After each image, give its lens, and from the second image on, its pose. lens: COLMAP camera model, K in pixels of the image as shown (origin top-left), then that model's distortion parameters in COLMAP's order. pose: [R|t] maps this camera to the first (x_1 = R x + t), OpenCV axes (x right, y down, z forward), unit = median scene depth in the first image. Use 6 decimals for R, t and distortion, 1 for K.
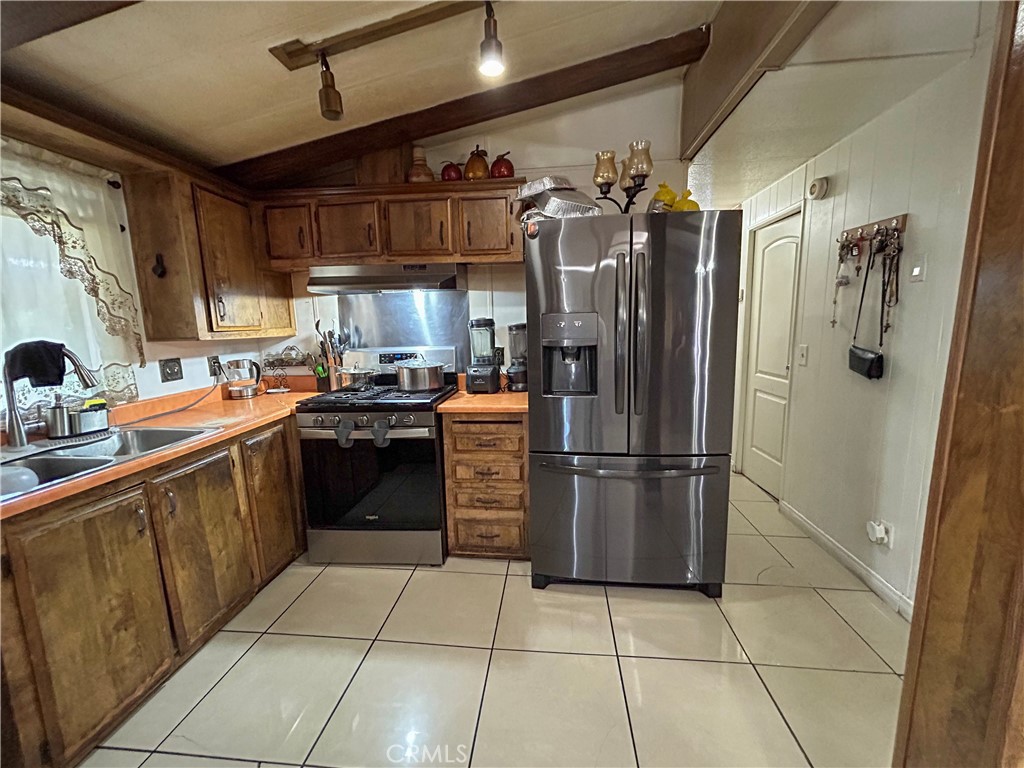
lens RADIAL K [[412.6, 0, 512.6], [0, 412.6, 383.5], [0, 0, 1]] dist [-0.000735, 0.000073]
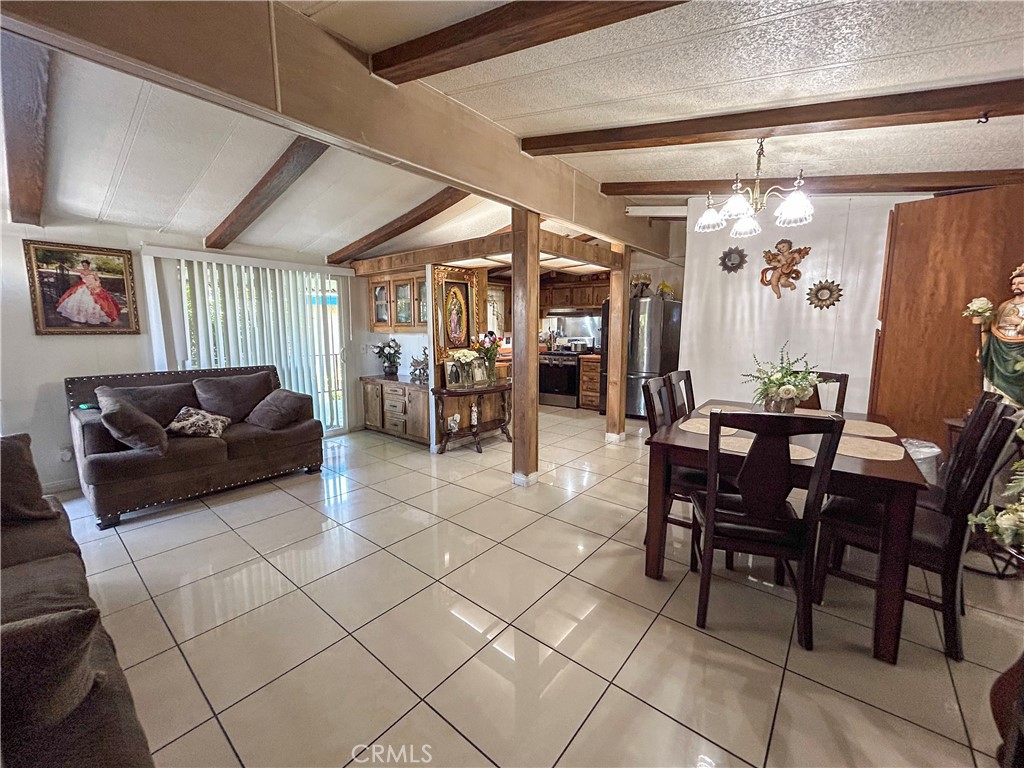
lens RADIAL K [[412.6, 0, 510.9], [0, 412.6, 382.6], [0, 0, 1]] dist [-0.000735, 0.000073]
pose [[0.828807, 0.093211, -0.551716, 1.101482], [-0.099987, 0.994828, 0.017869, 0.249106], [0.550529, 0.040355, 0.833840, -1.819627]]
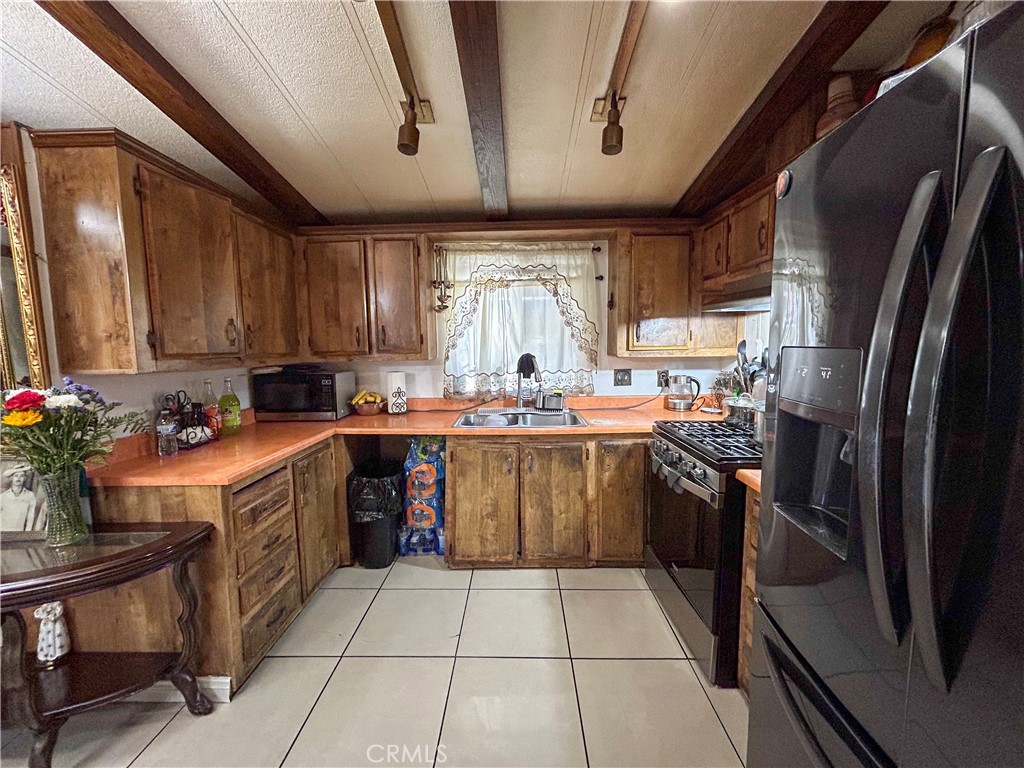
lens RADIAL K [[412.6, 0, 511.6], [0, 412.6, 385.3], [0, 0, 1]] dist [-0.000735, 0.000073]
pose [[0.079156, 0.122308, -0.989331, 0.474439], [-0.137214, 0.984335, 0.110712, -0.110490], [0.987374, 0.126987, 0.094698, 0.550245]]
